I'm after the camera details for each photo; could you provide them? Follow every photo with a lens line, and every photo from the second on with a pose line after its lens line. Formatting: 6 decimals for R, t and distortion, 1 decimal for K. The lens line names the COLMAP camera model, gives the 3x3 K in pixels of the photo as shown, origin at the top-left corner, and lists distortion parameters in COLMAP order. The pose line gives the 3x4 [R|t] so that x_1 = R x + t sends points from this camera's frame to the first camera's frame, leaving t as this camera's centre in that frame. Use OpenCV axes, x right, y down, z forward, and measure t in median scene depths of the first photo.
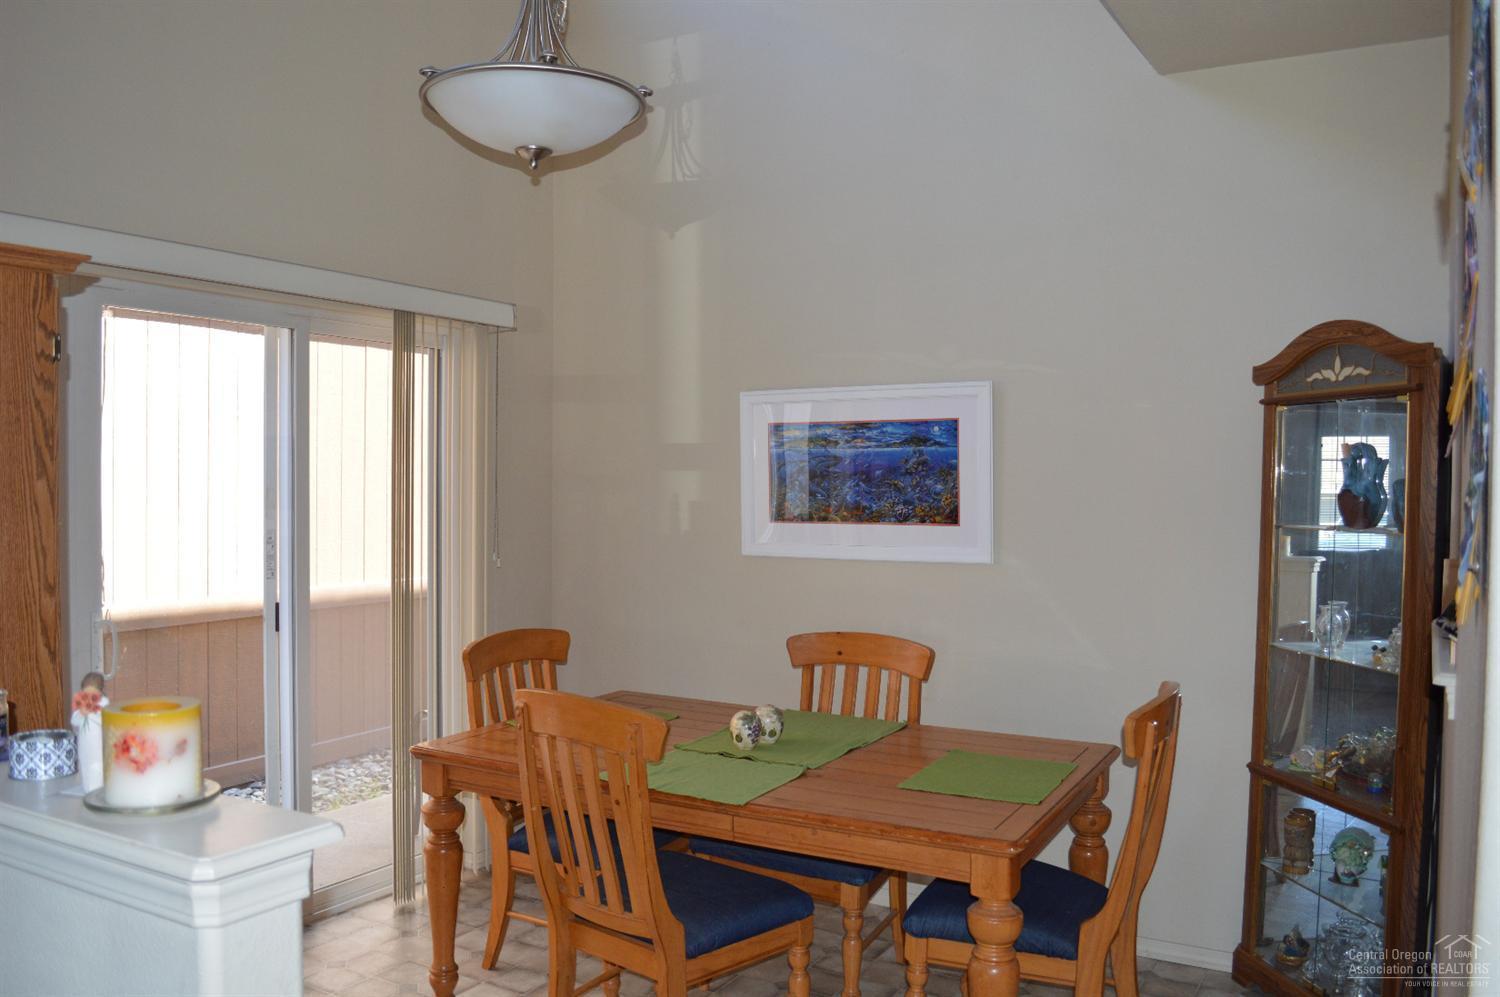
lens RADIAL K [[1205.0, 0, 735.9], [0, 1205.0, 485.3], [0, 0, 1]] dist [-0.082443, 0.018027]
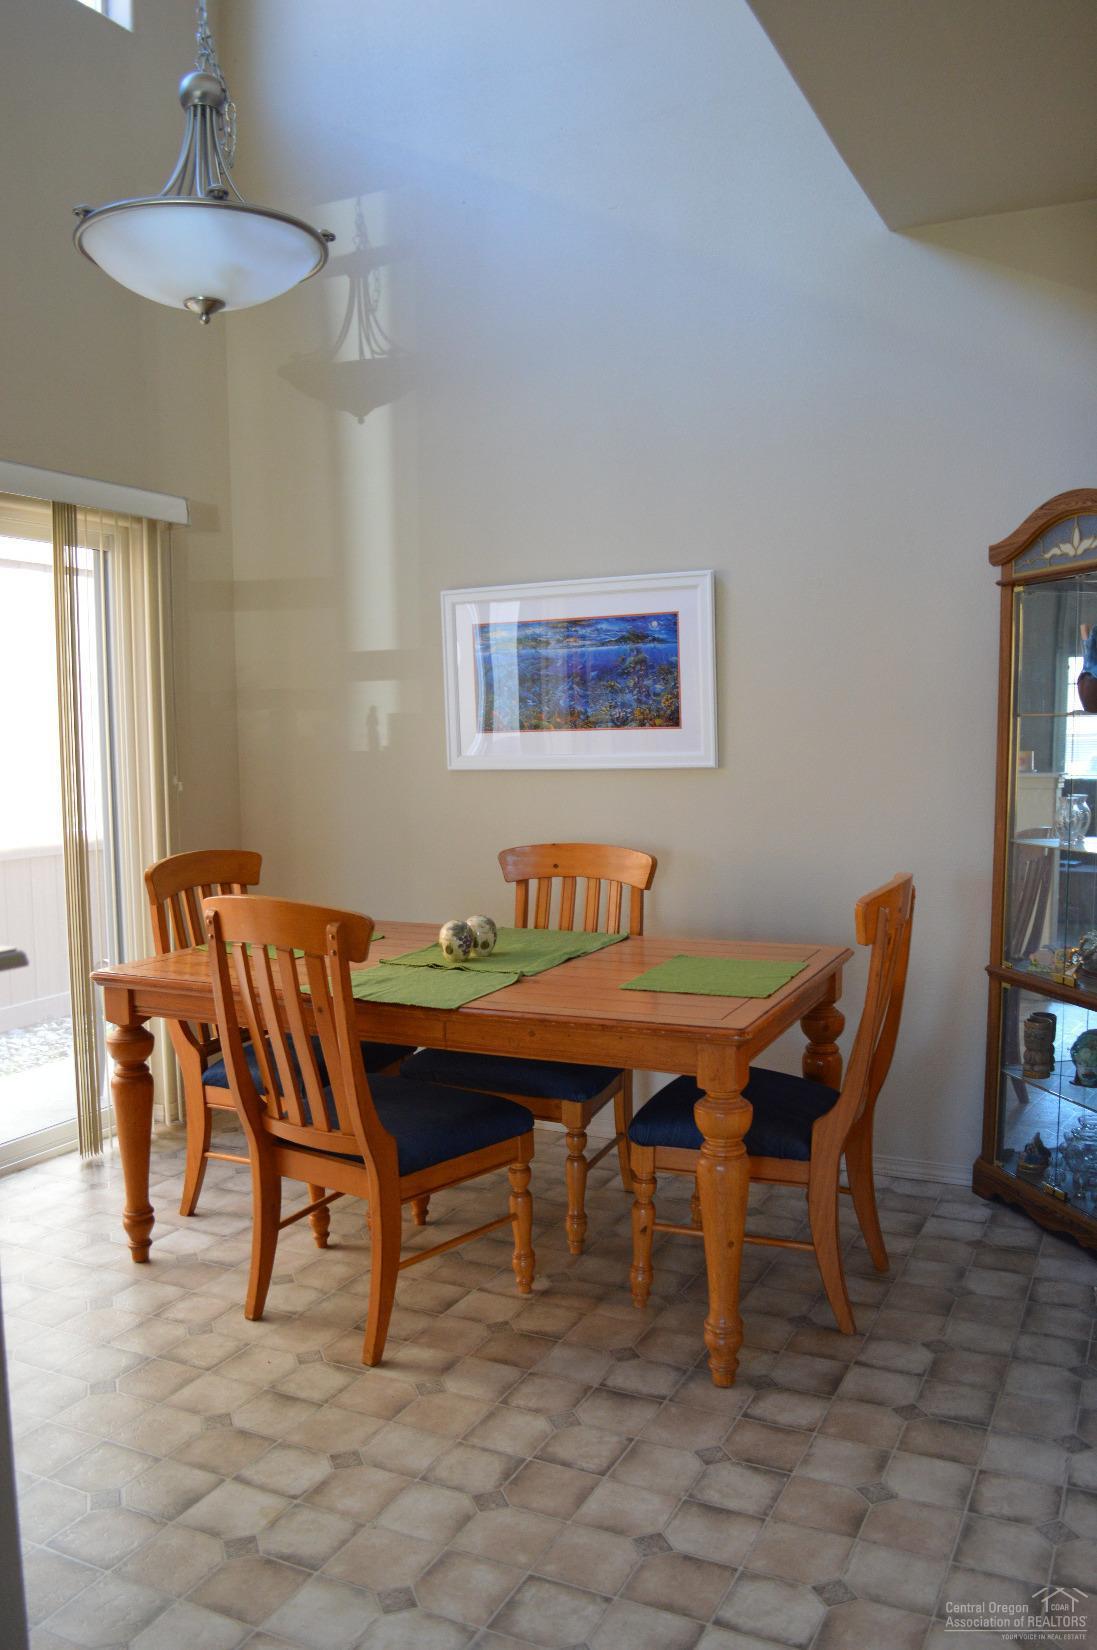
lens RADIAL K [[1325.5, 0, 539.3], [0, 1325.5, 831.8], [0, 0, 1]] dist [-0.082443, 0.018027]
pose [[0.997042, -0.027954, 0.071598, 0.001211], [0.022820, 0.997176, 0.071546, 0.041057], [-0.073396, -0.069701, 0.994864, -0.017263]]
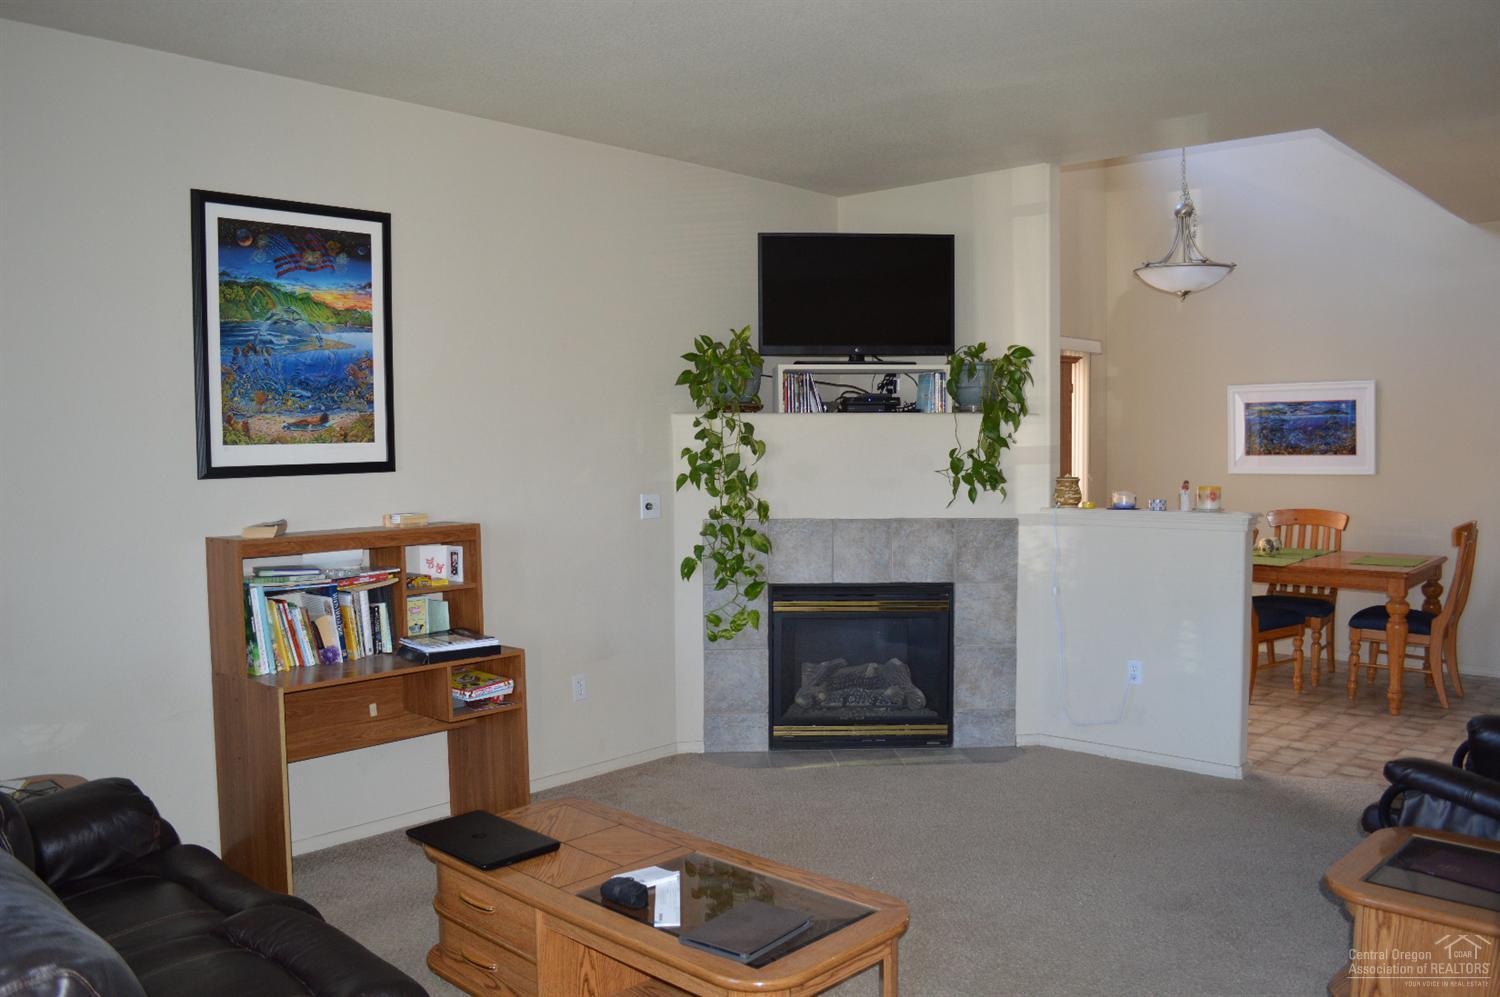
lens RADIAL K [[1205.0, 0, 753.4], [0, 1205.0, 492.8], [0, 0, 1]] dist [-0.082443, 0.018027]
pose [[0.979205, -0.005783, -0.202792, -0.411089], [0.014118, 0.999113, 0.039683, 0.005334], [0.202382, -0.041721, 0.978418, -1.144899]]
